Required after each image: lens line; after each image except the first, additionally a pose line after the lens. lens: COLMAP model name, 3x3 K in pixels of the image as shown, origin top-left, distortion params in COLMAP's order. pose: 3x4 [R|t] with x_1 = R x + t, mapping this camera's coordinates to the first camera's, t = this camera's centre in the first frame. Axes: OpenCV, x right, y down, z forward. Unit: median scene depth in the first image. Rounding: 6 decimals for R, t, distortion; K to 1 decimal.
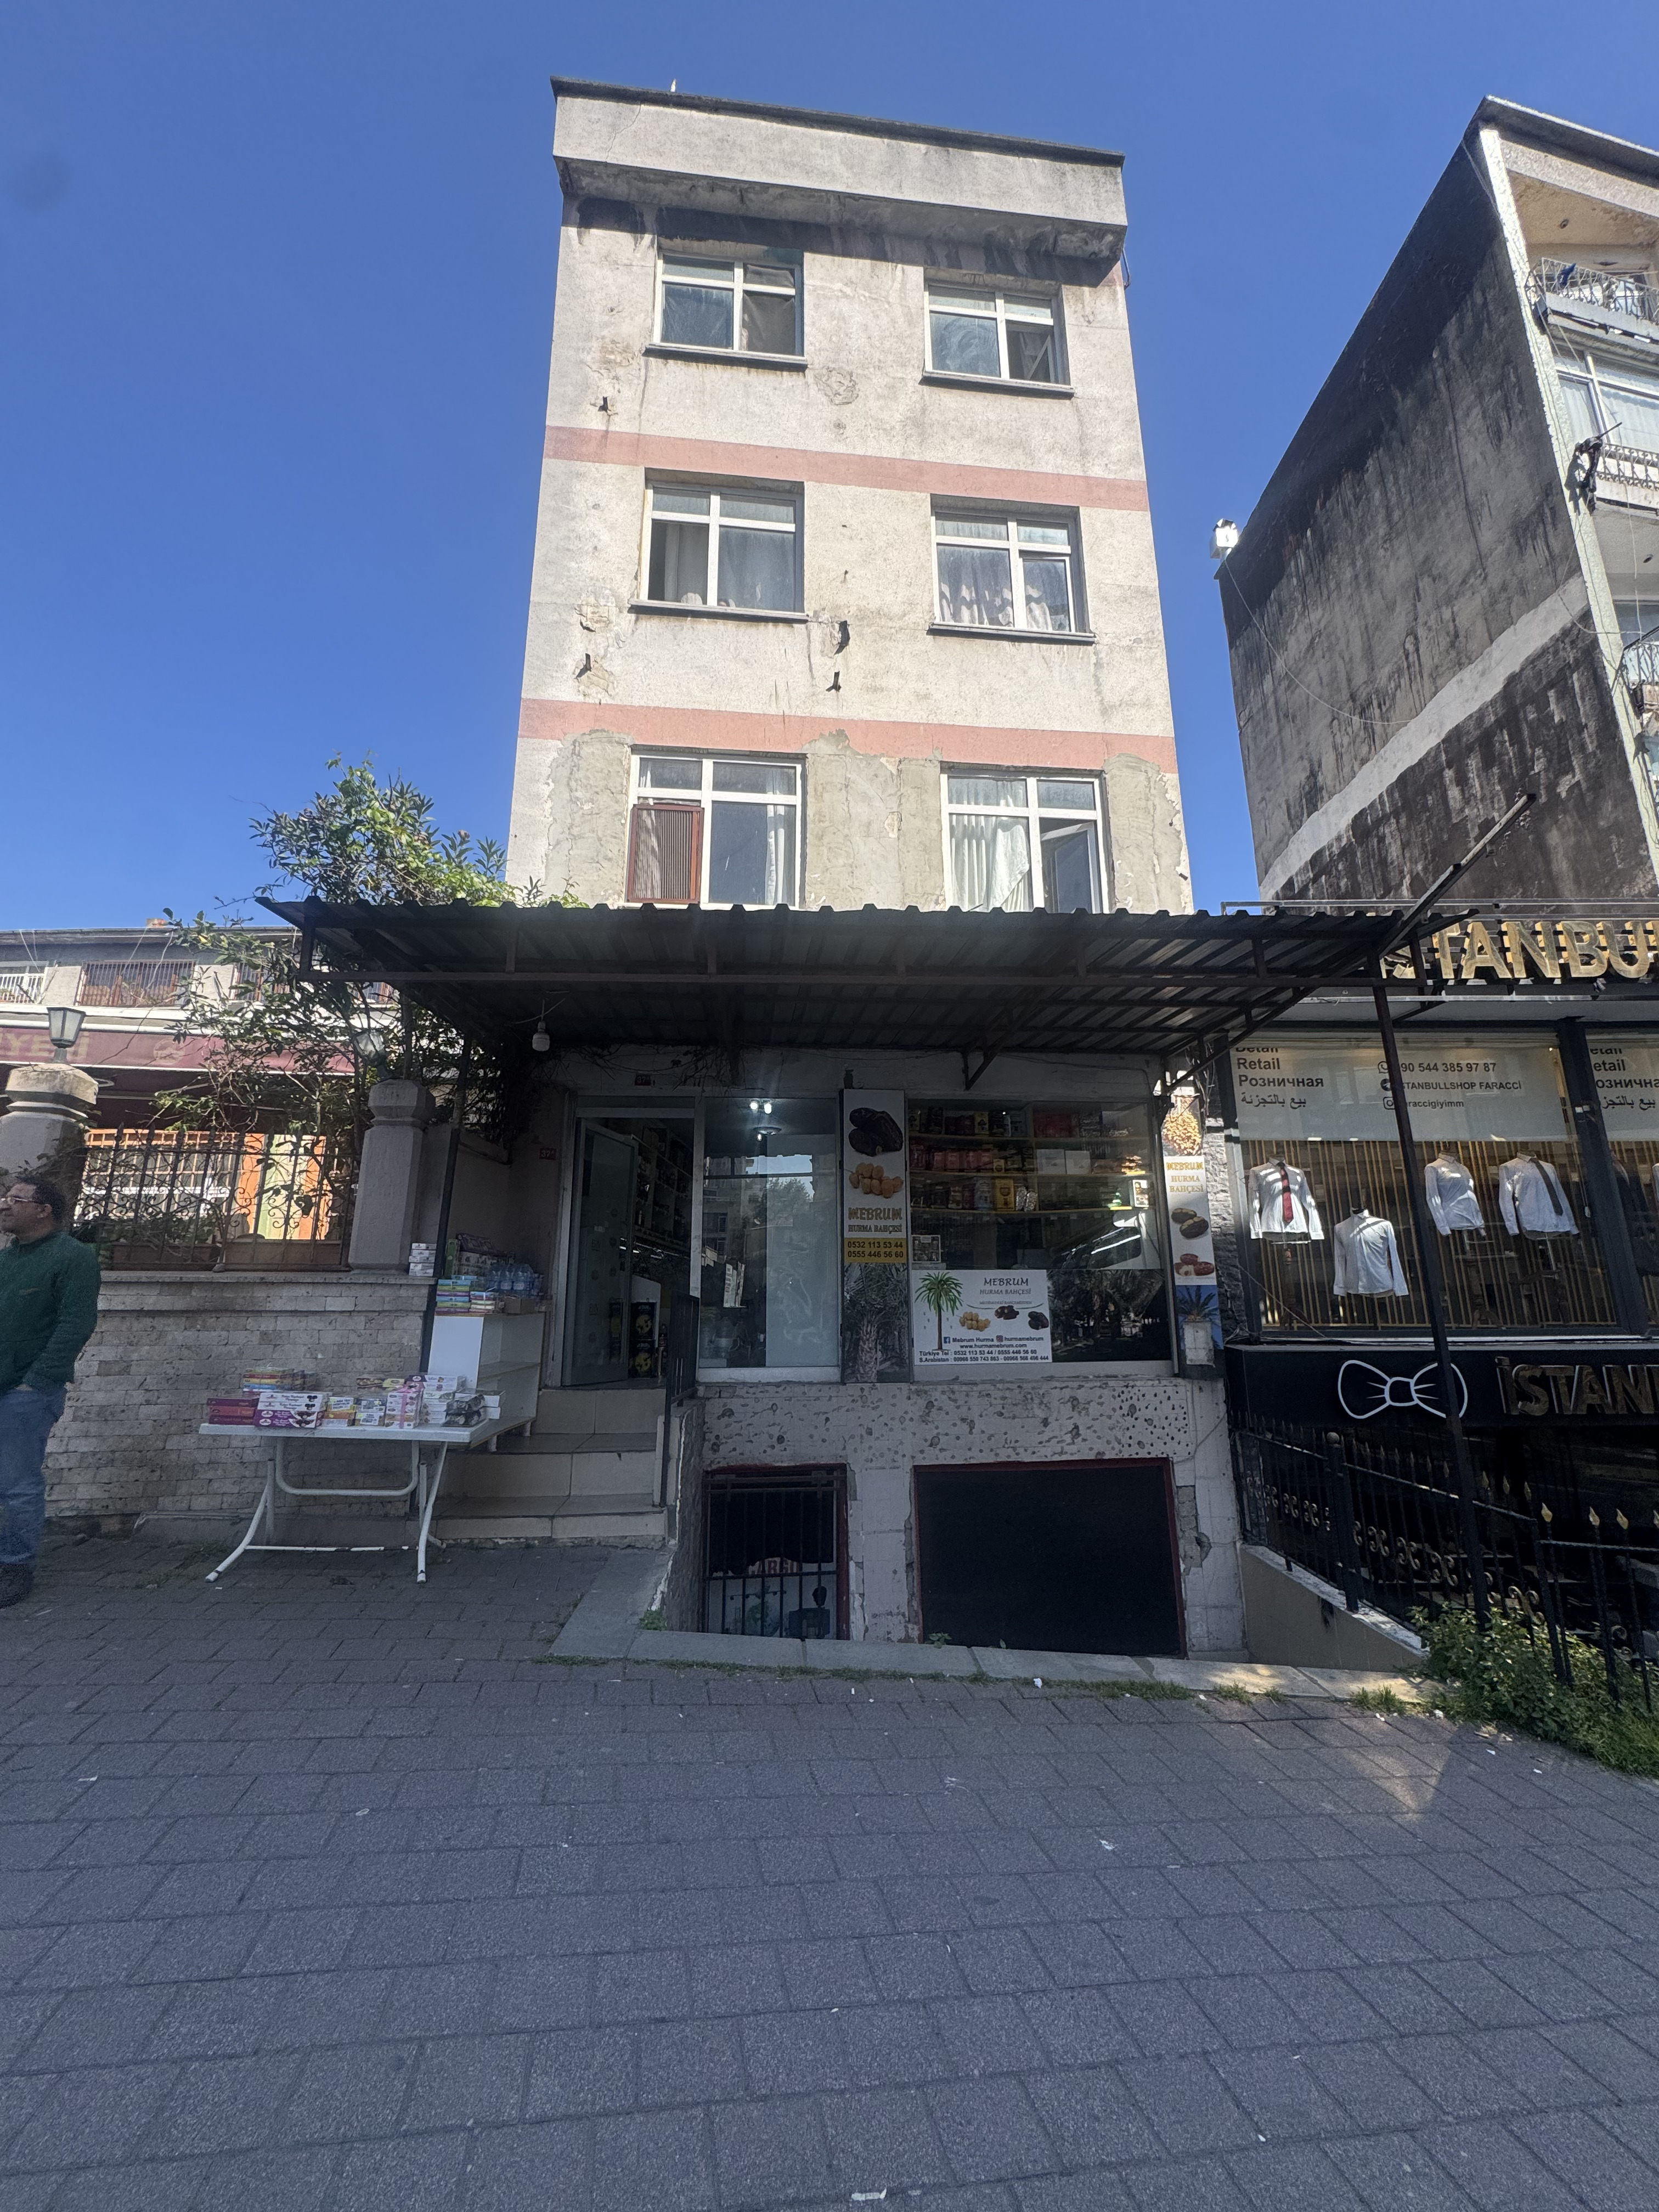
lens RADIAL K [[882.0, 0, 833.7], [0, 882.0, 1106.1], [0, 0, 1]] dist [-0.004767, 0.000613]
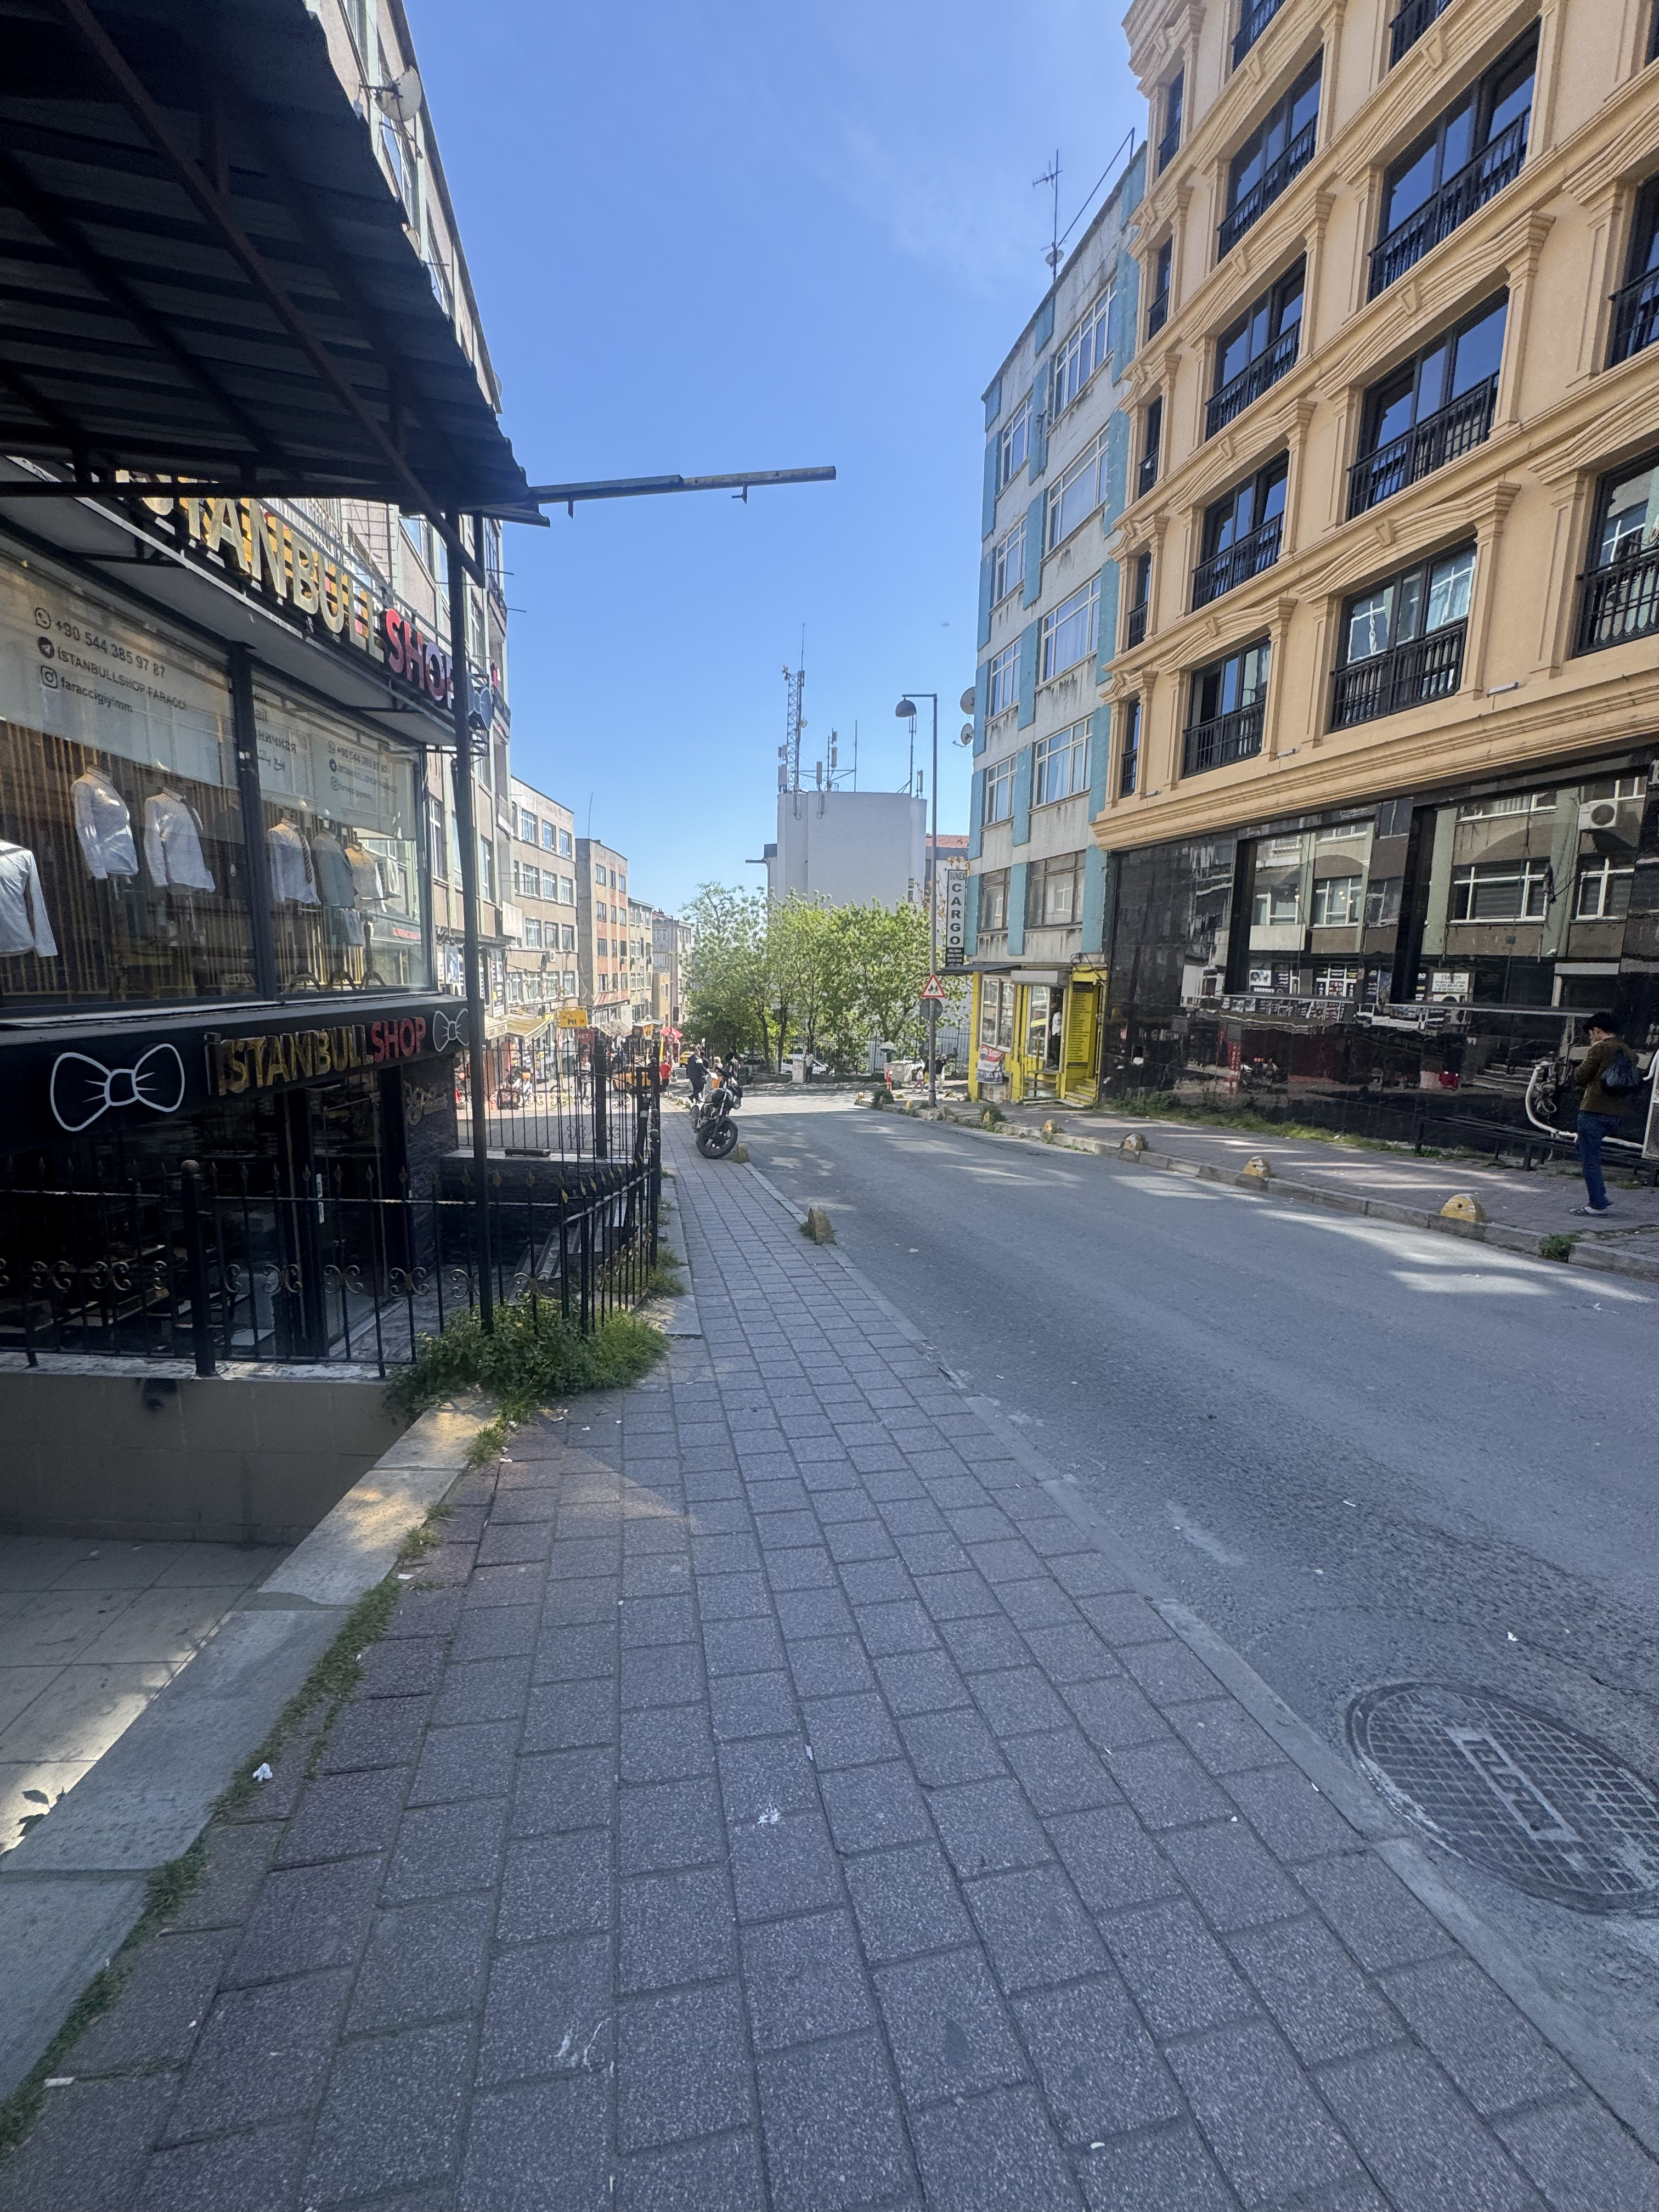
lens RADIAL K [[882.0, 0, 830.4], [0, 882.0, 1106.2], [0, 0, 1]] dist [-0.004767, 0.000613]
pose [[-0.008286, -0.151498, 0.988423, -0.111667], [-0.252647, 0.956705, 0.144519, 0.076435], [-0.967523, -0.248525, -0.046203, 0.438821]]
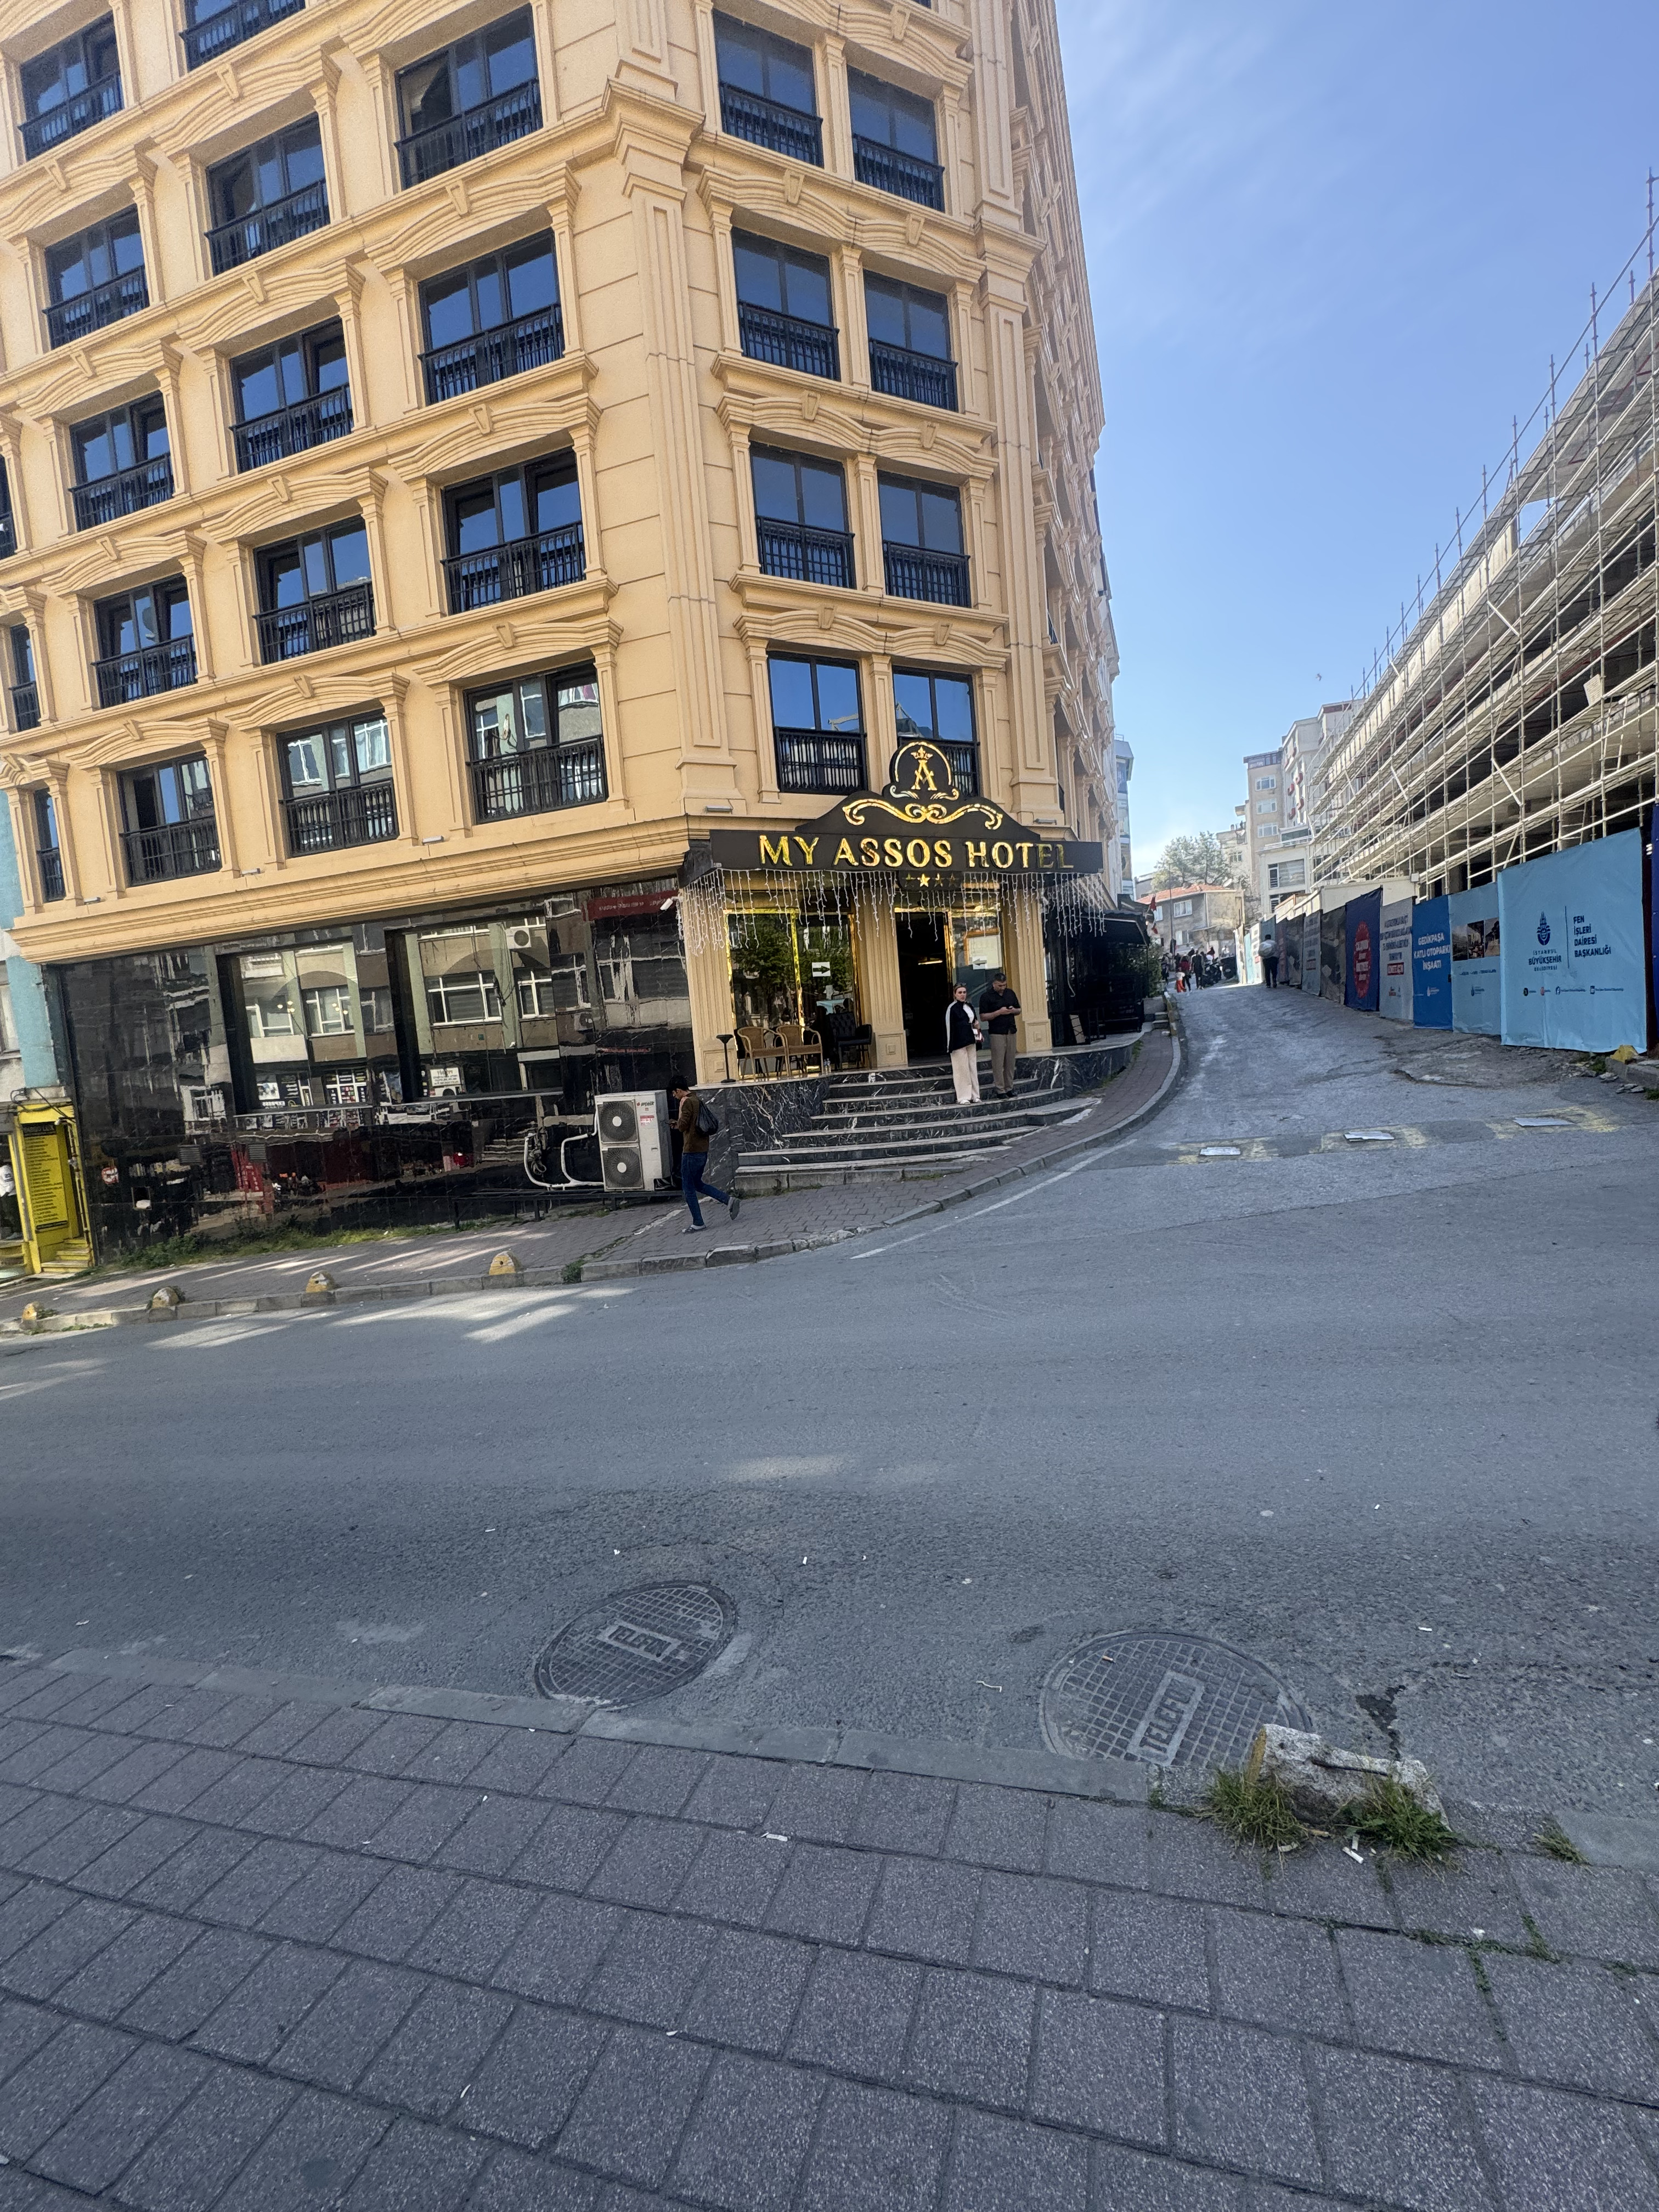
lens RADIAL K [[882.0, 0, 838.9], [0, 882.0, 1106.3], [0, 0, 1]] dist [-0.004767, 0.000613]
pose [[-0.860123, 0.036960, 0.508745, -0.165781], [-0.033789, 0.991053, -0.129124, 0.077257], [-0.508966, -0.128253, -0.851179, 0.494083]]
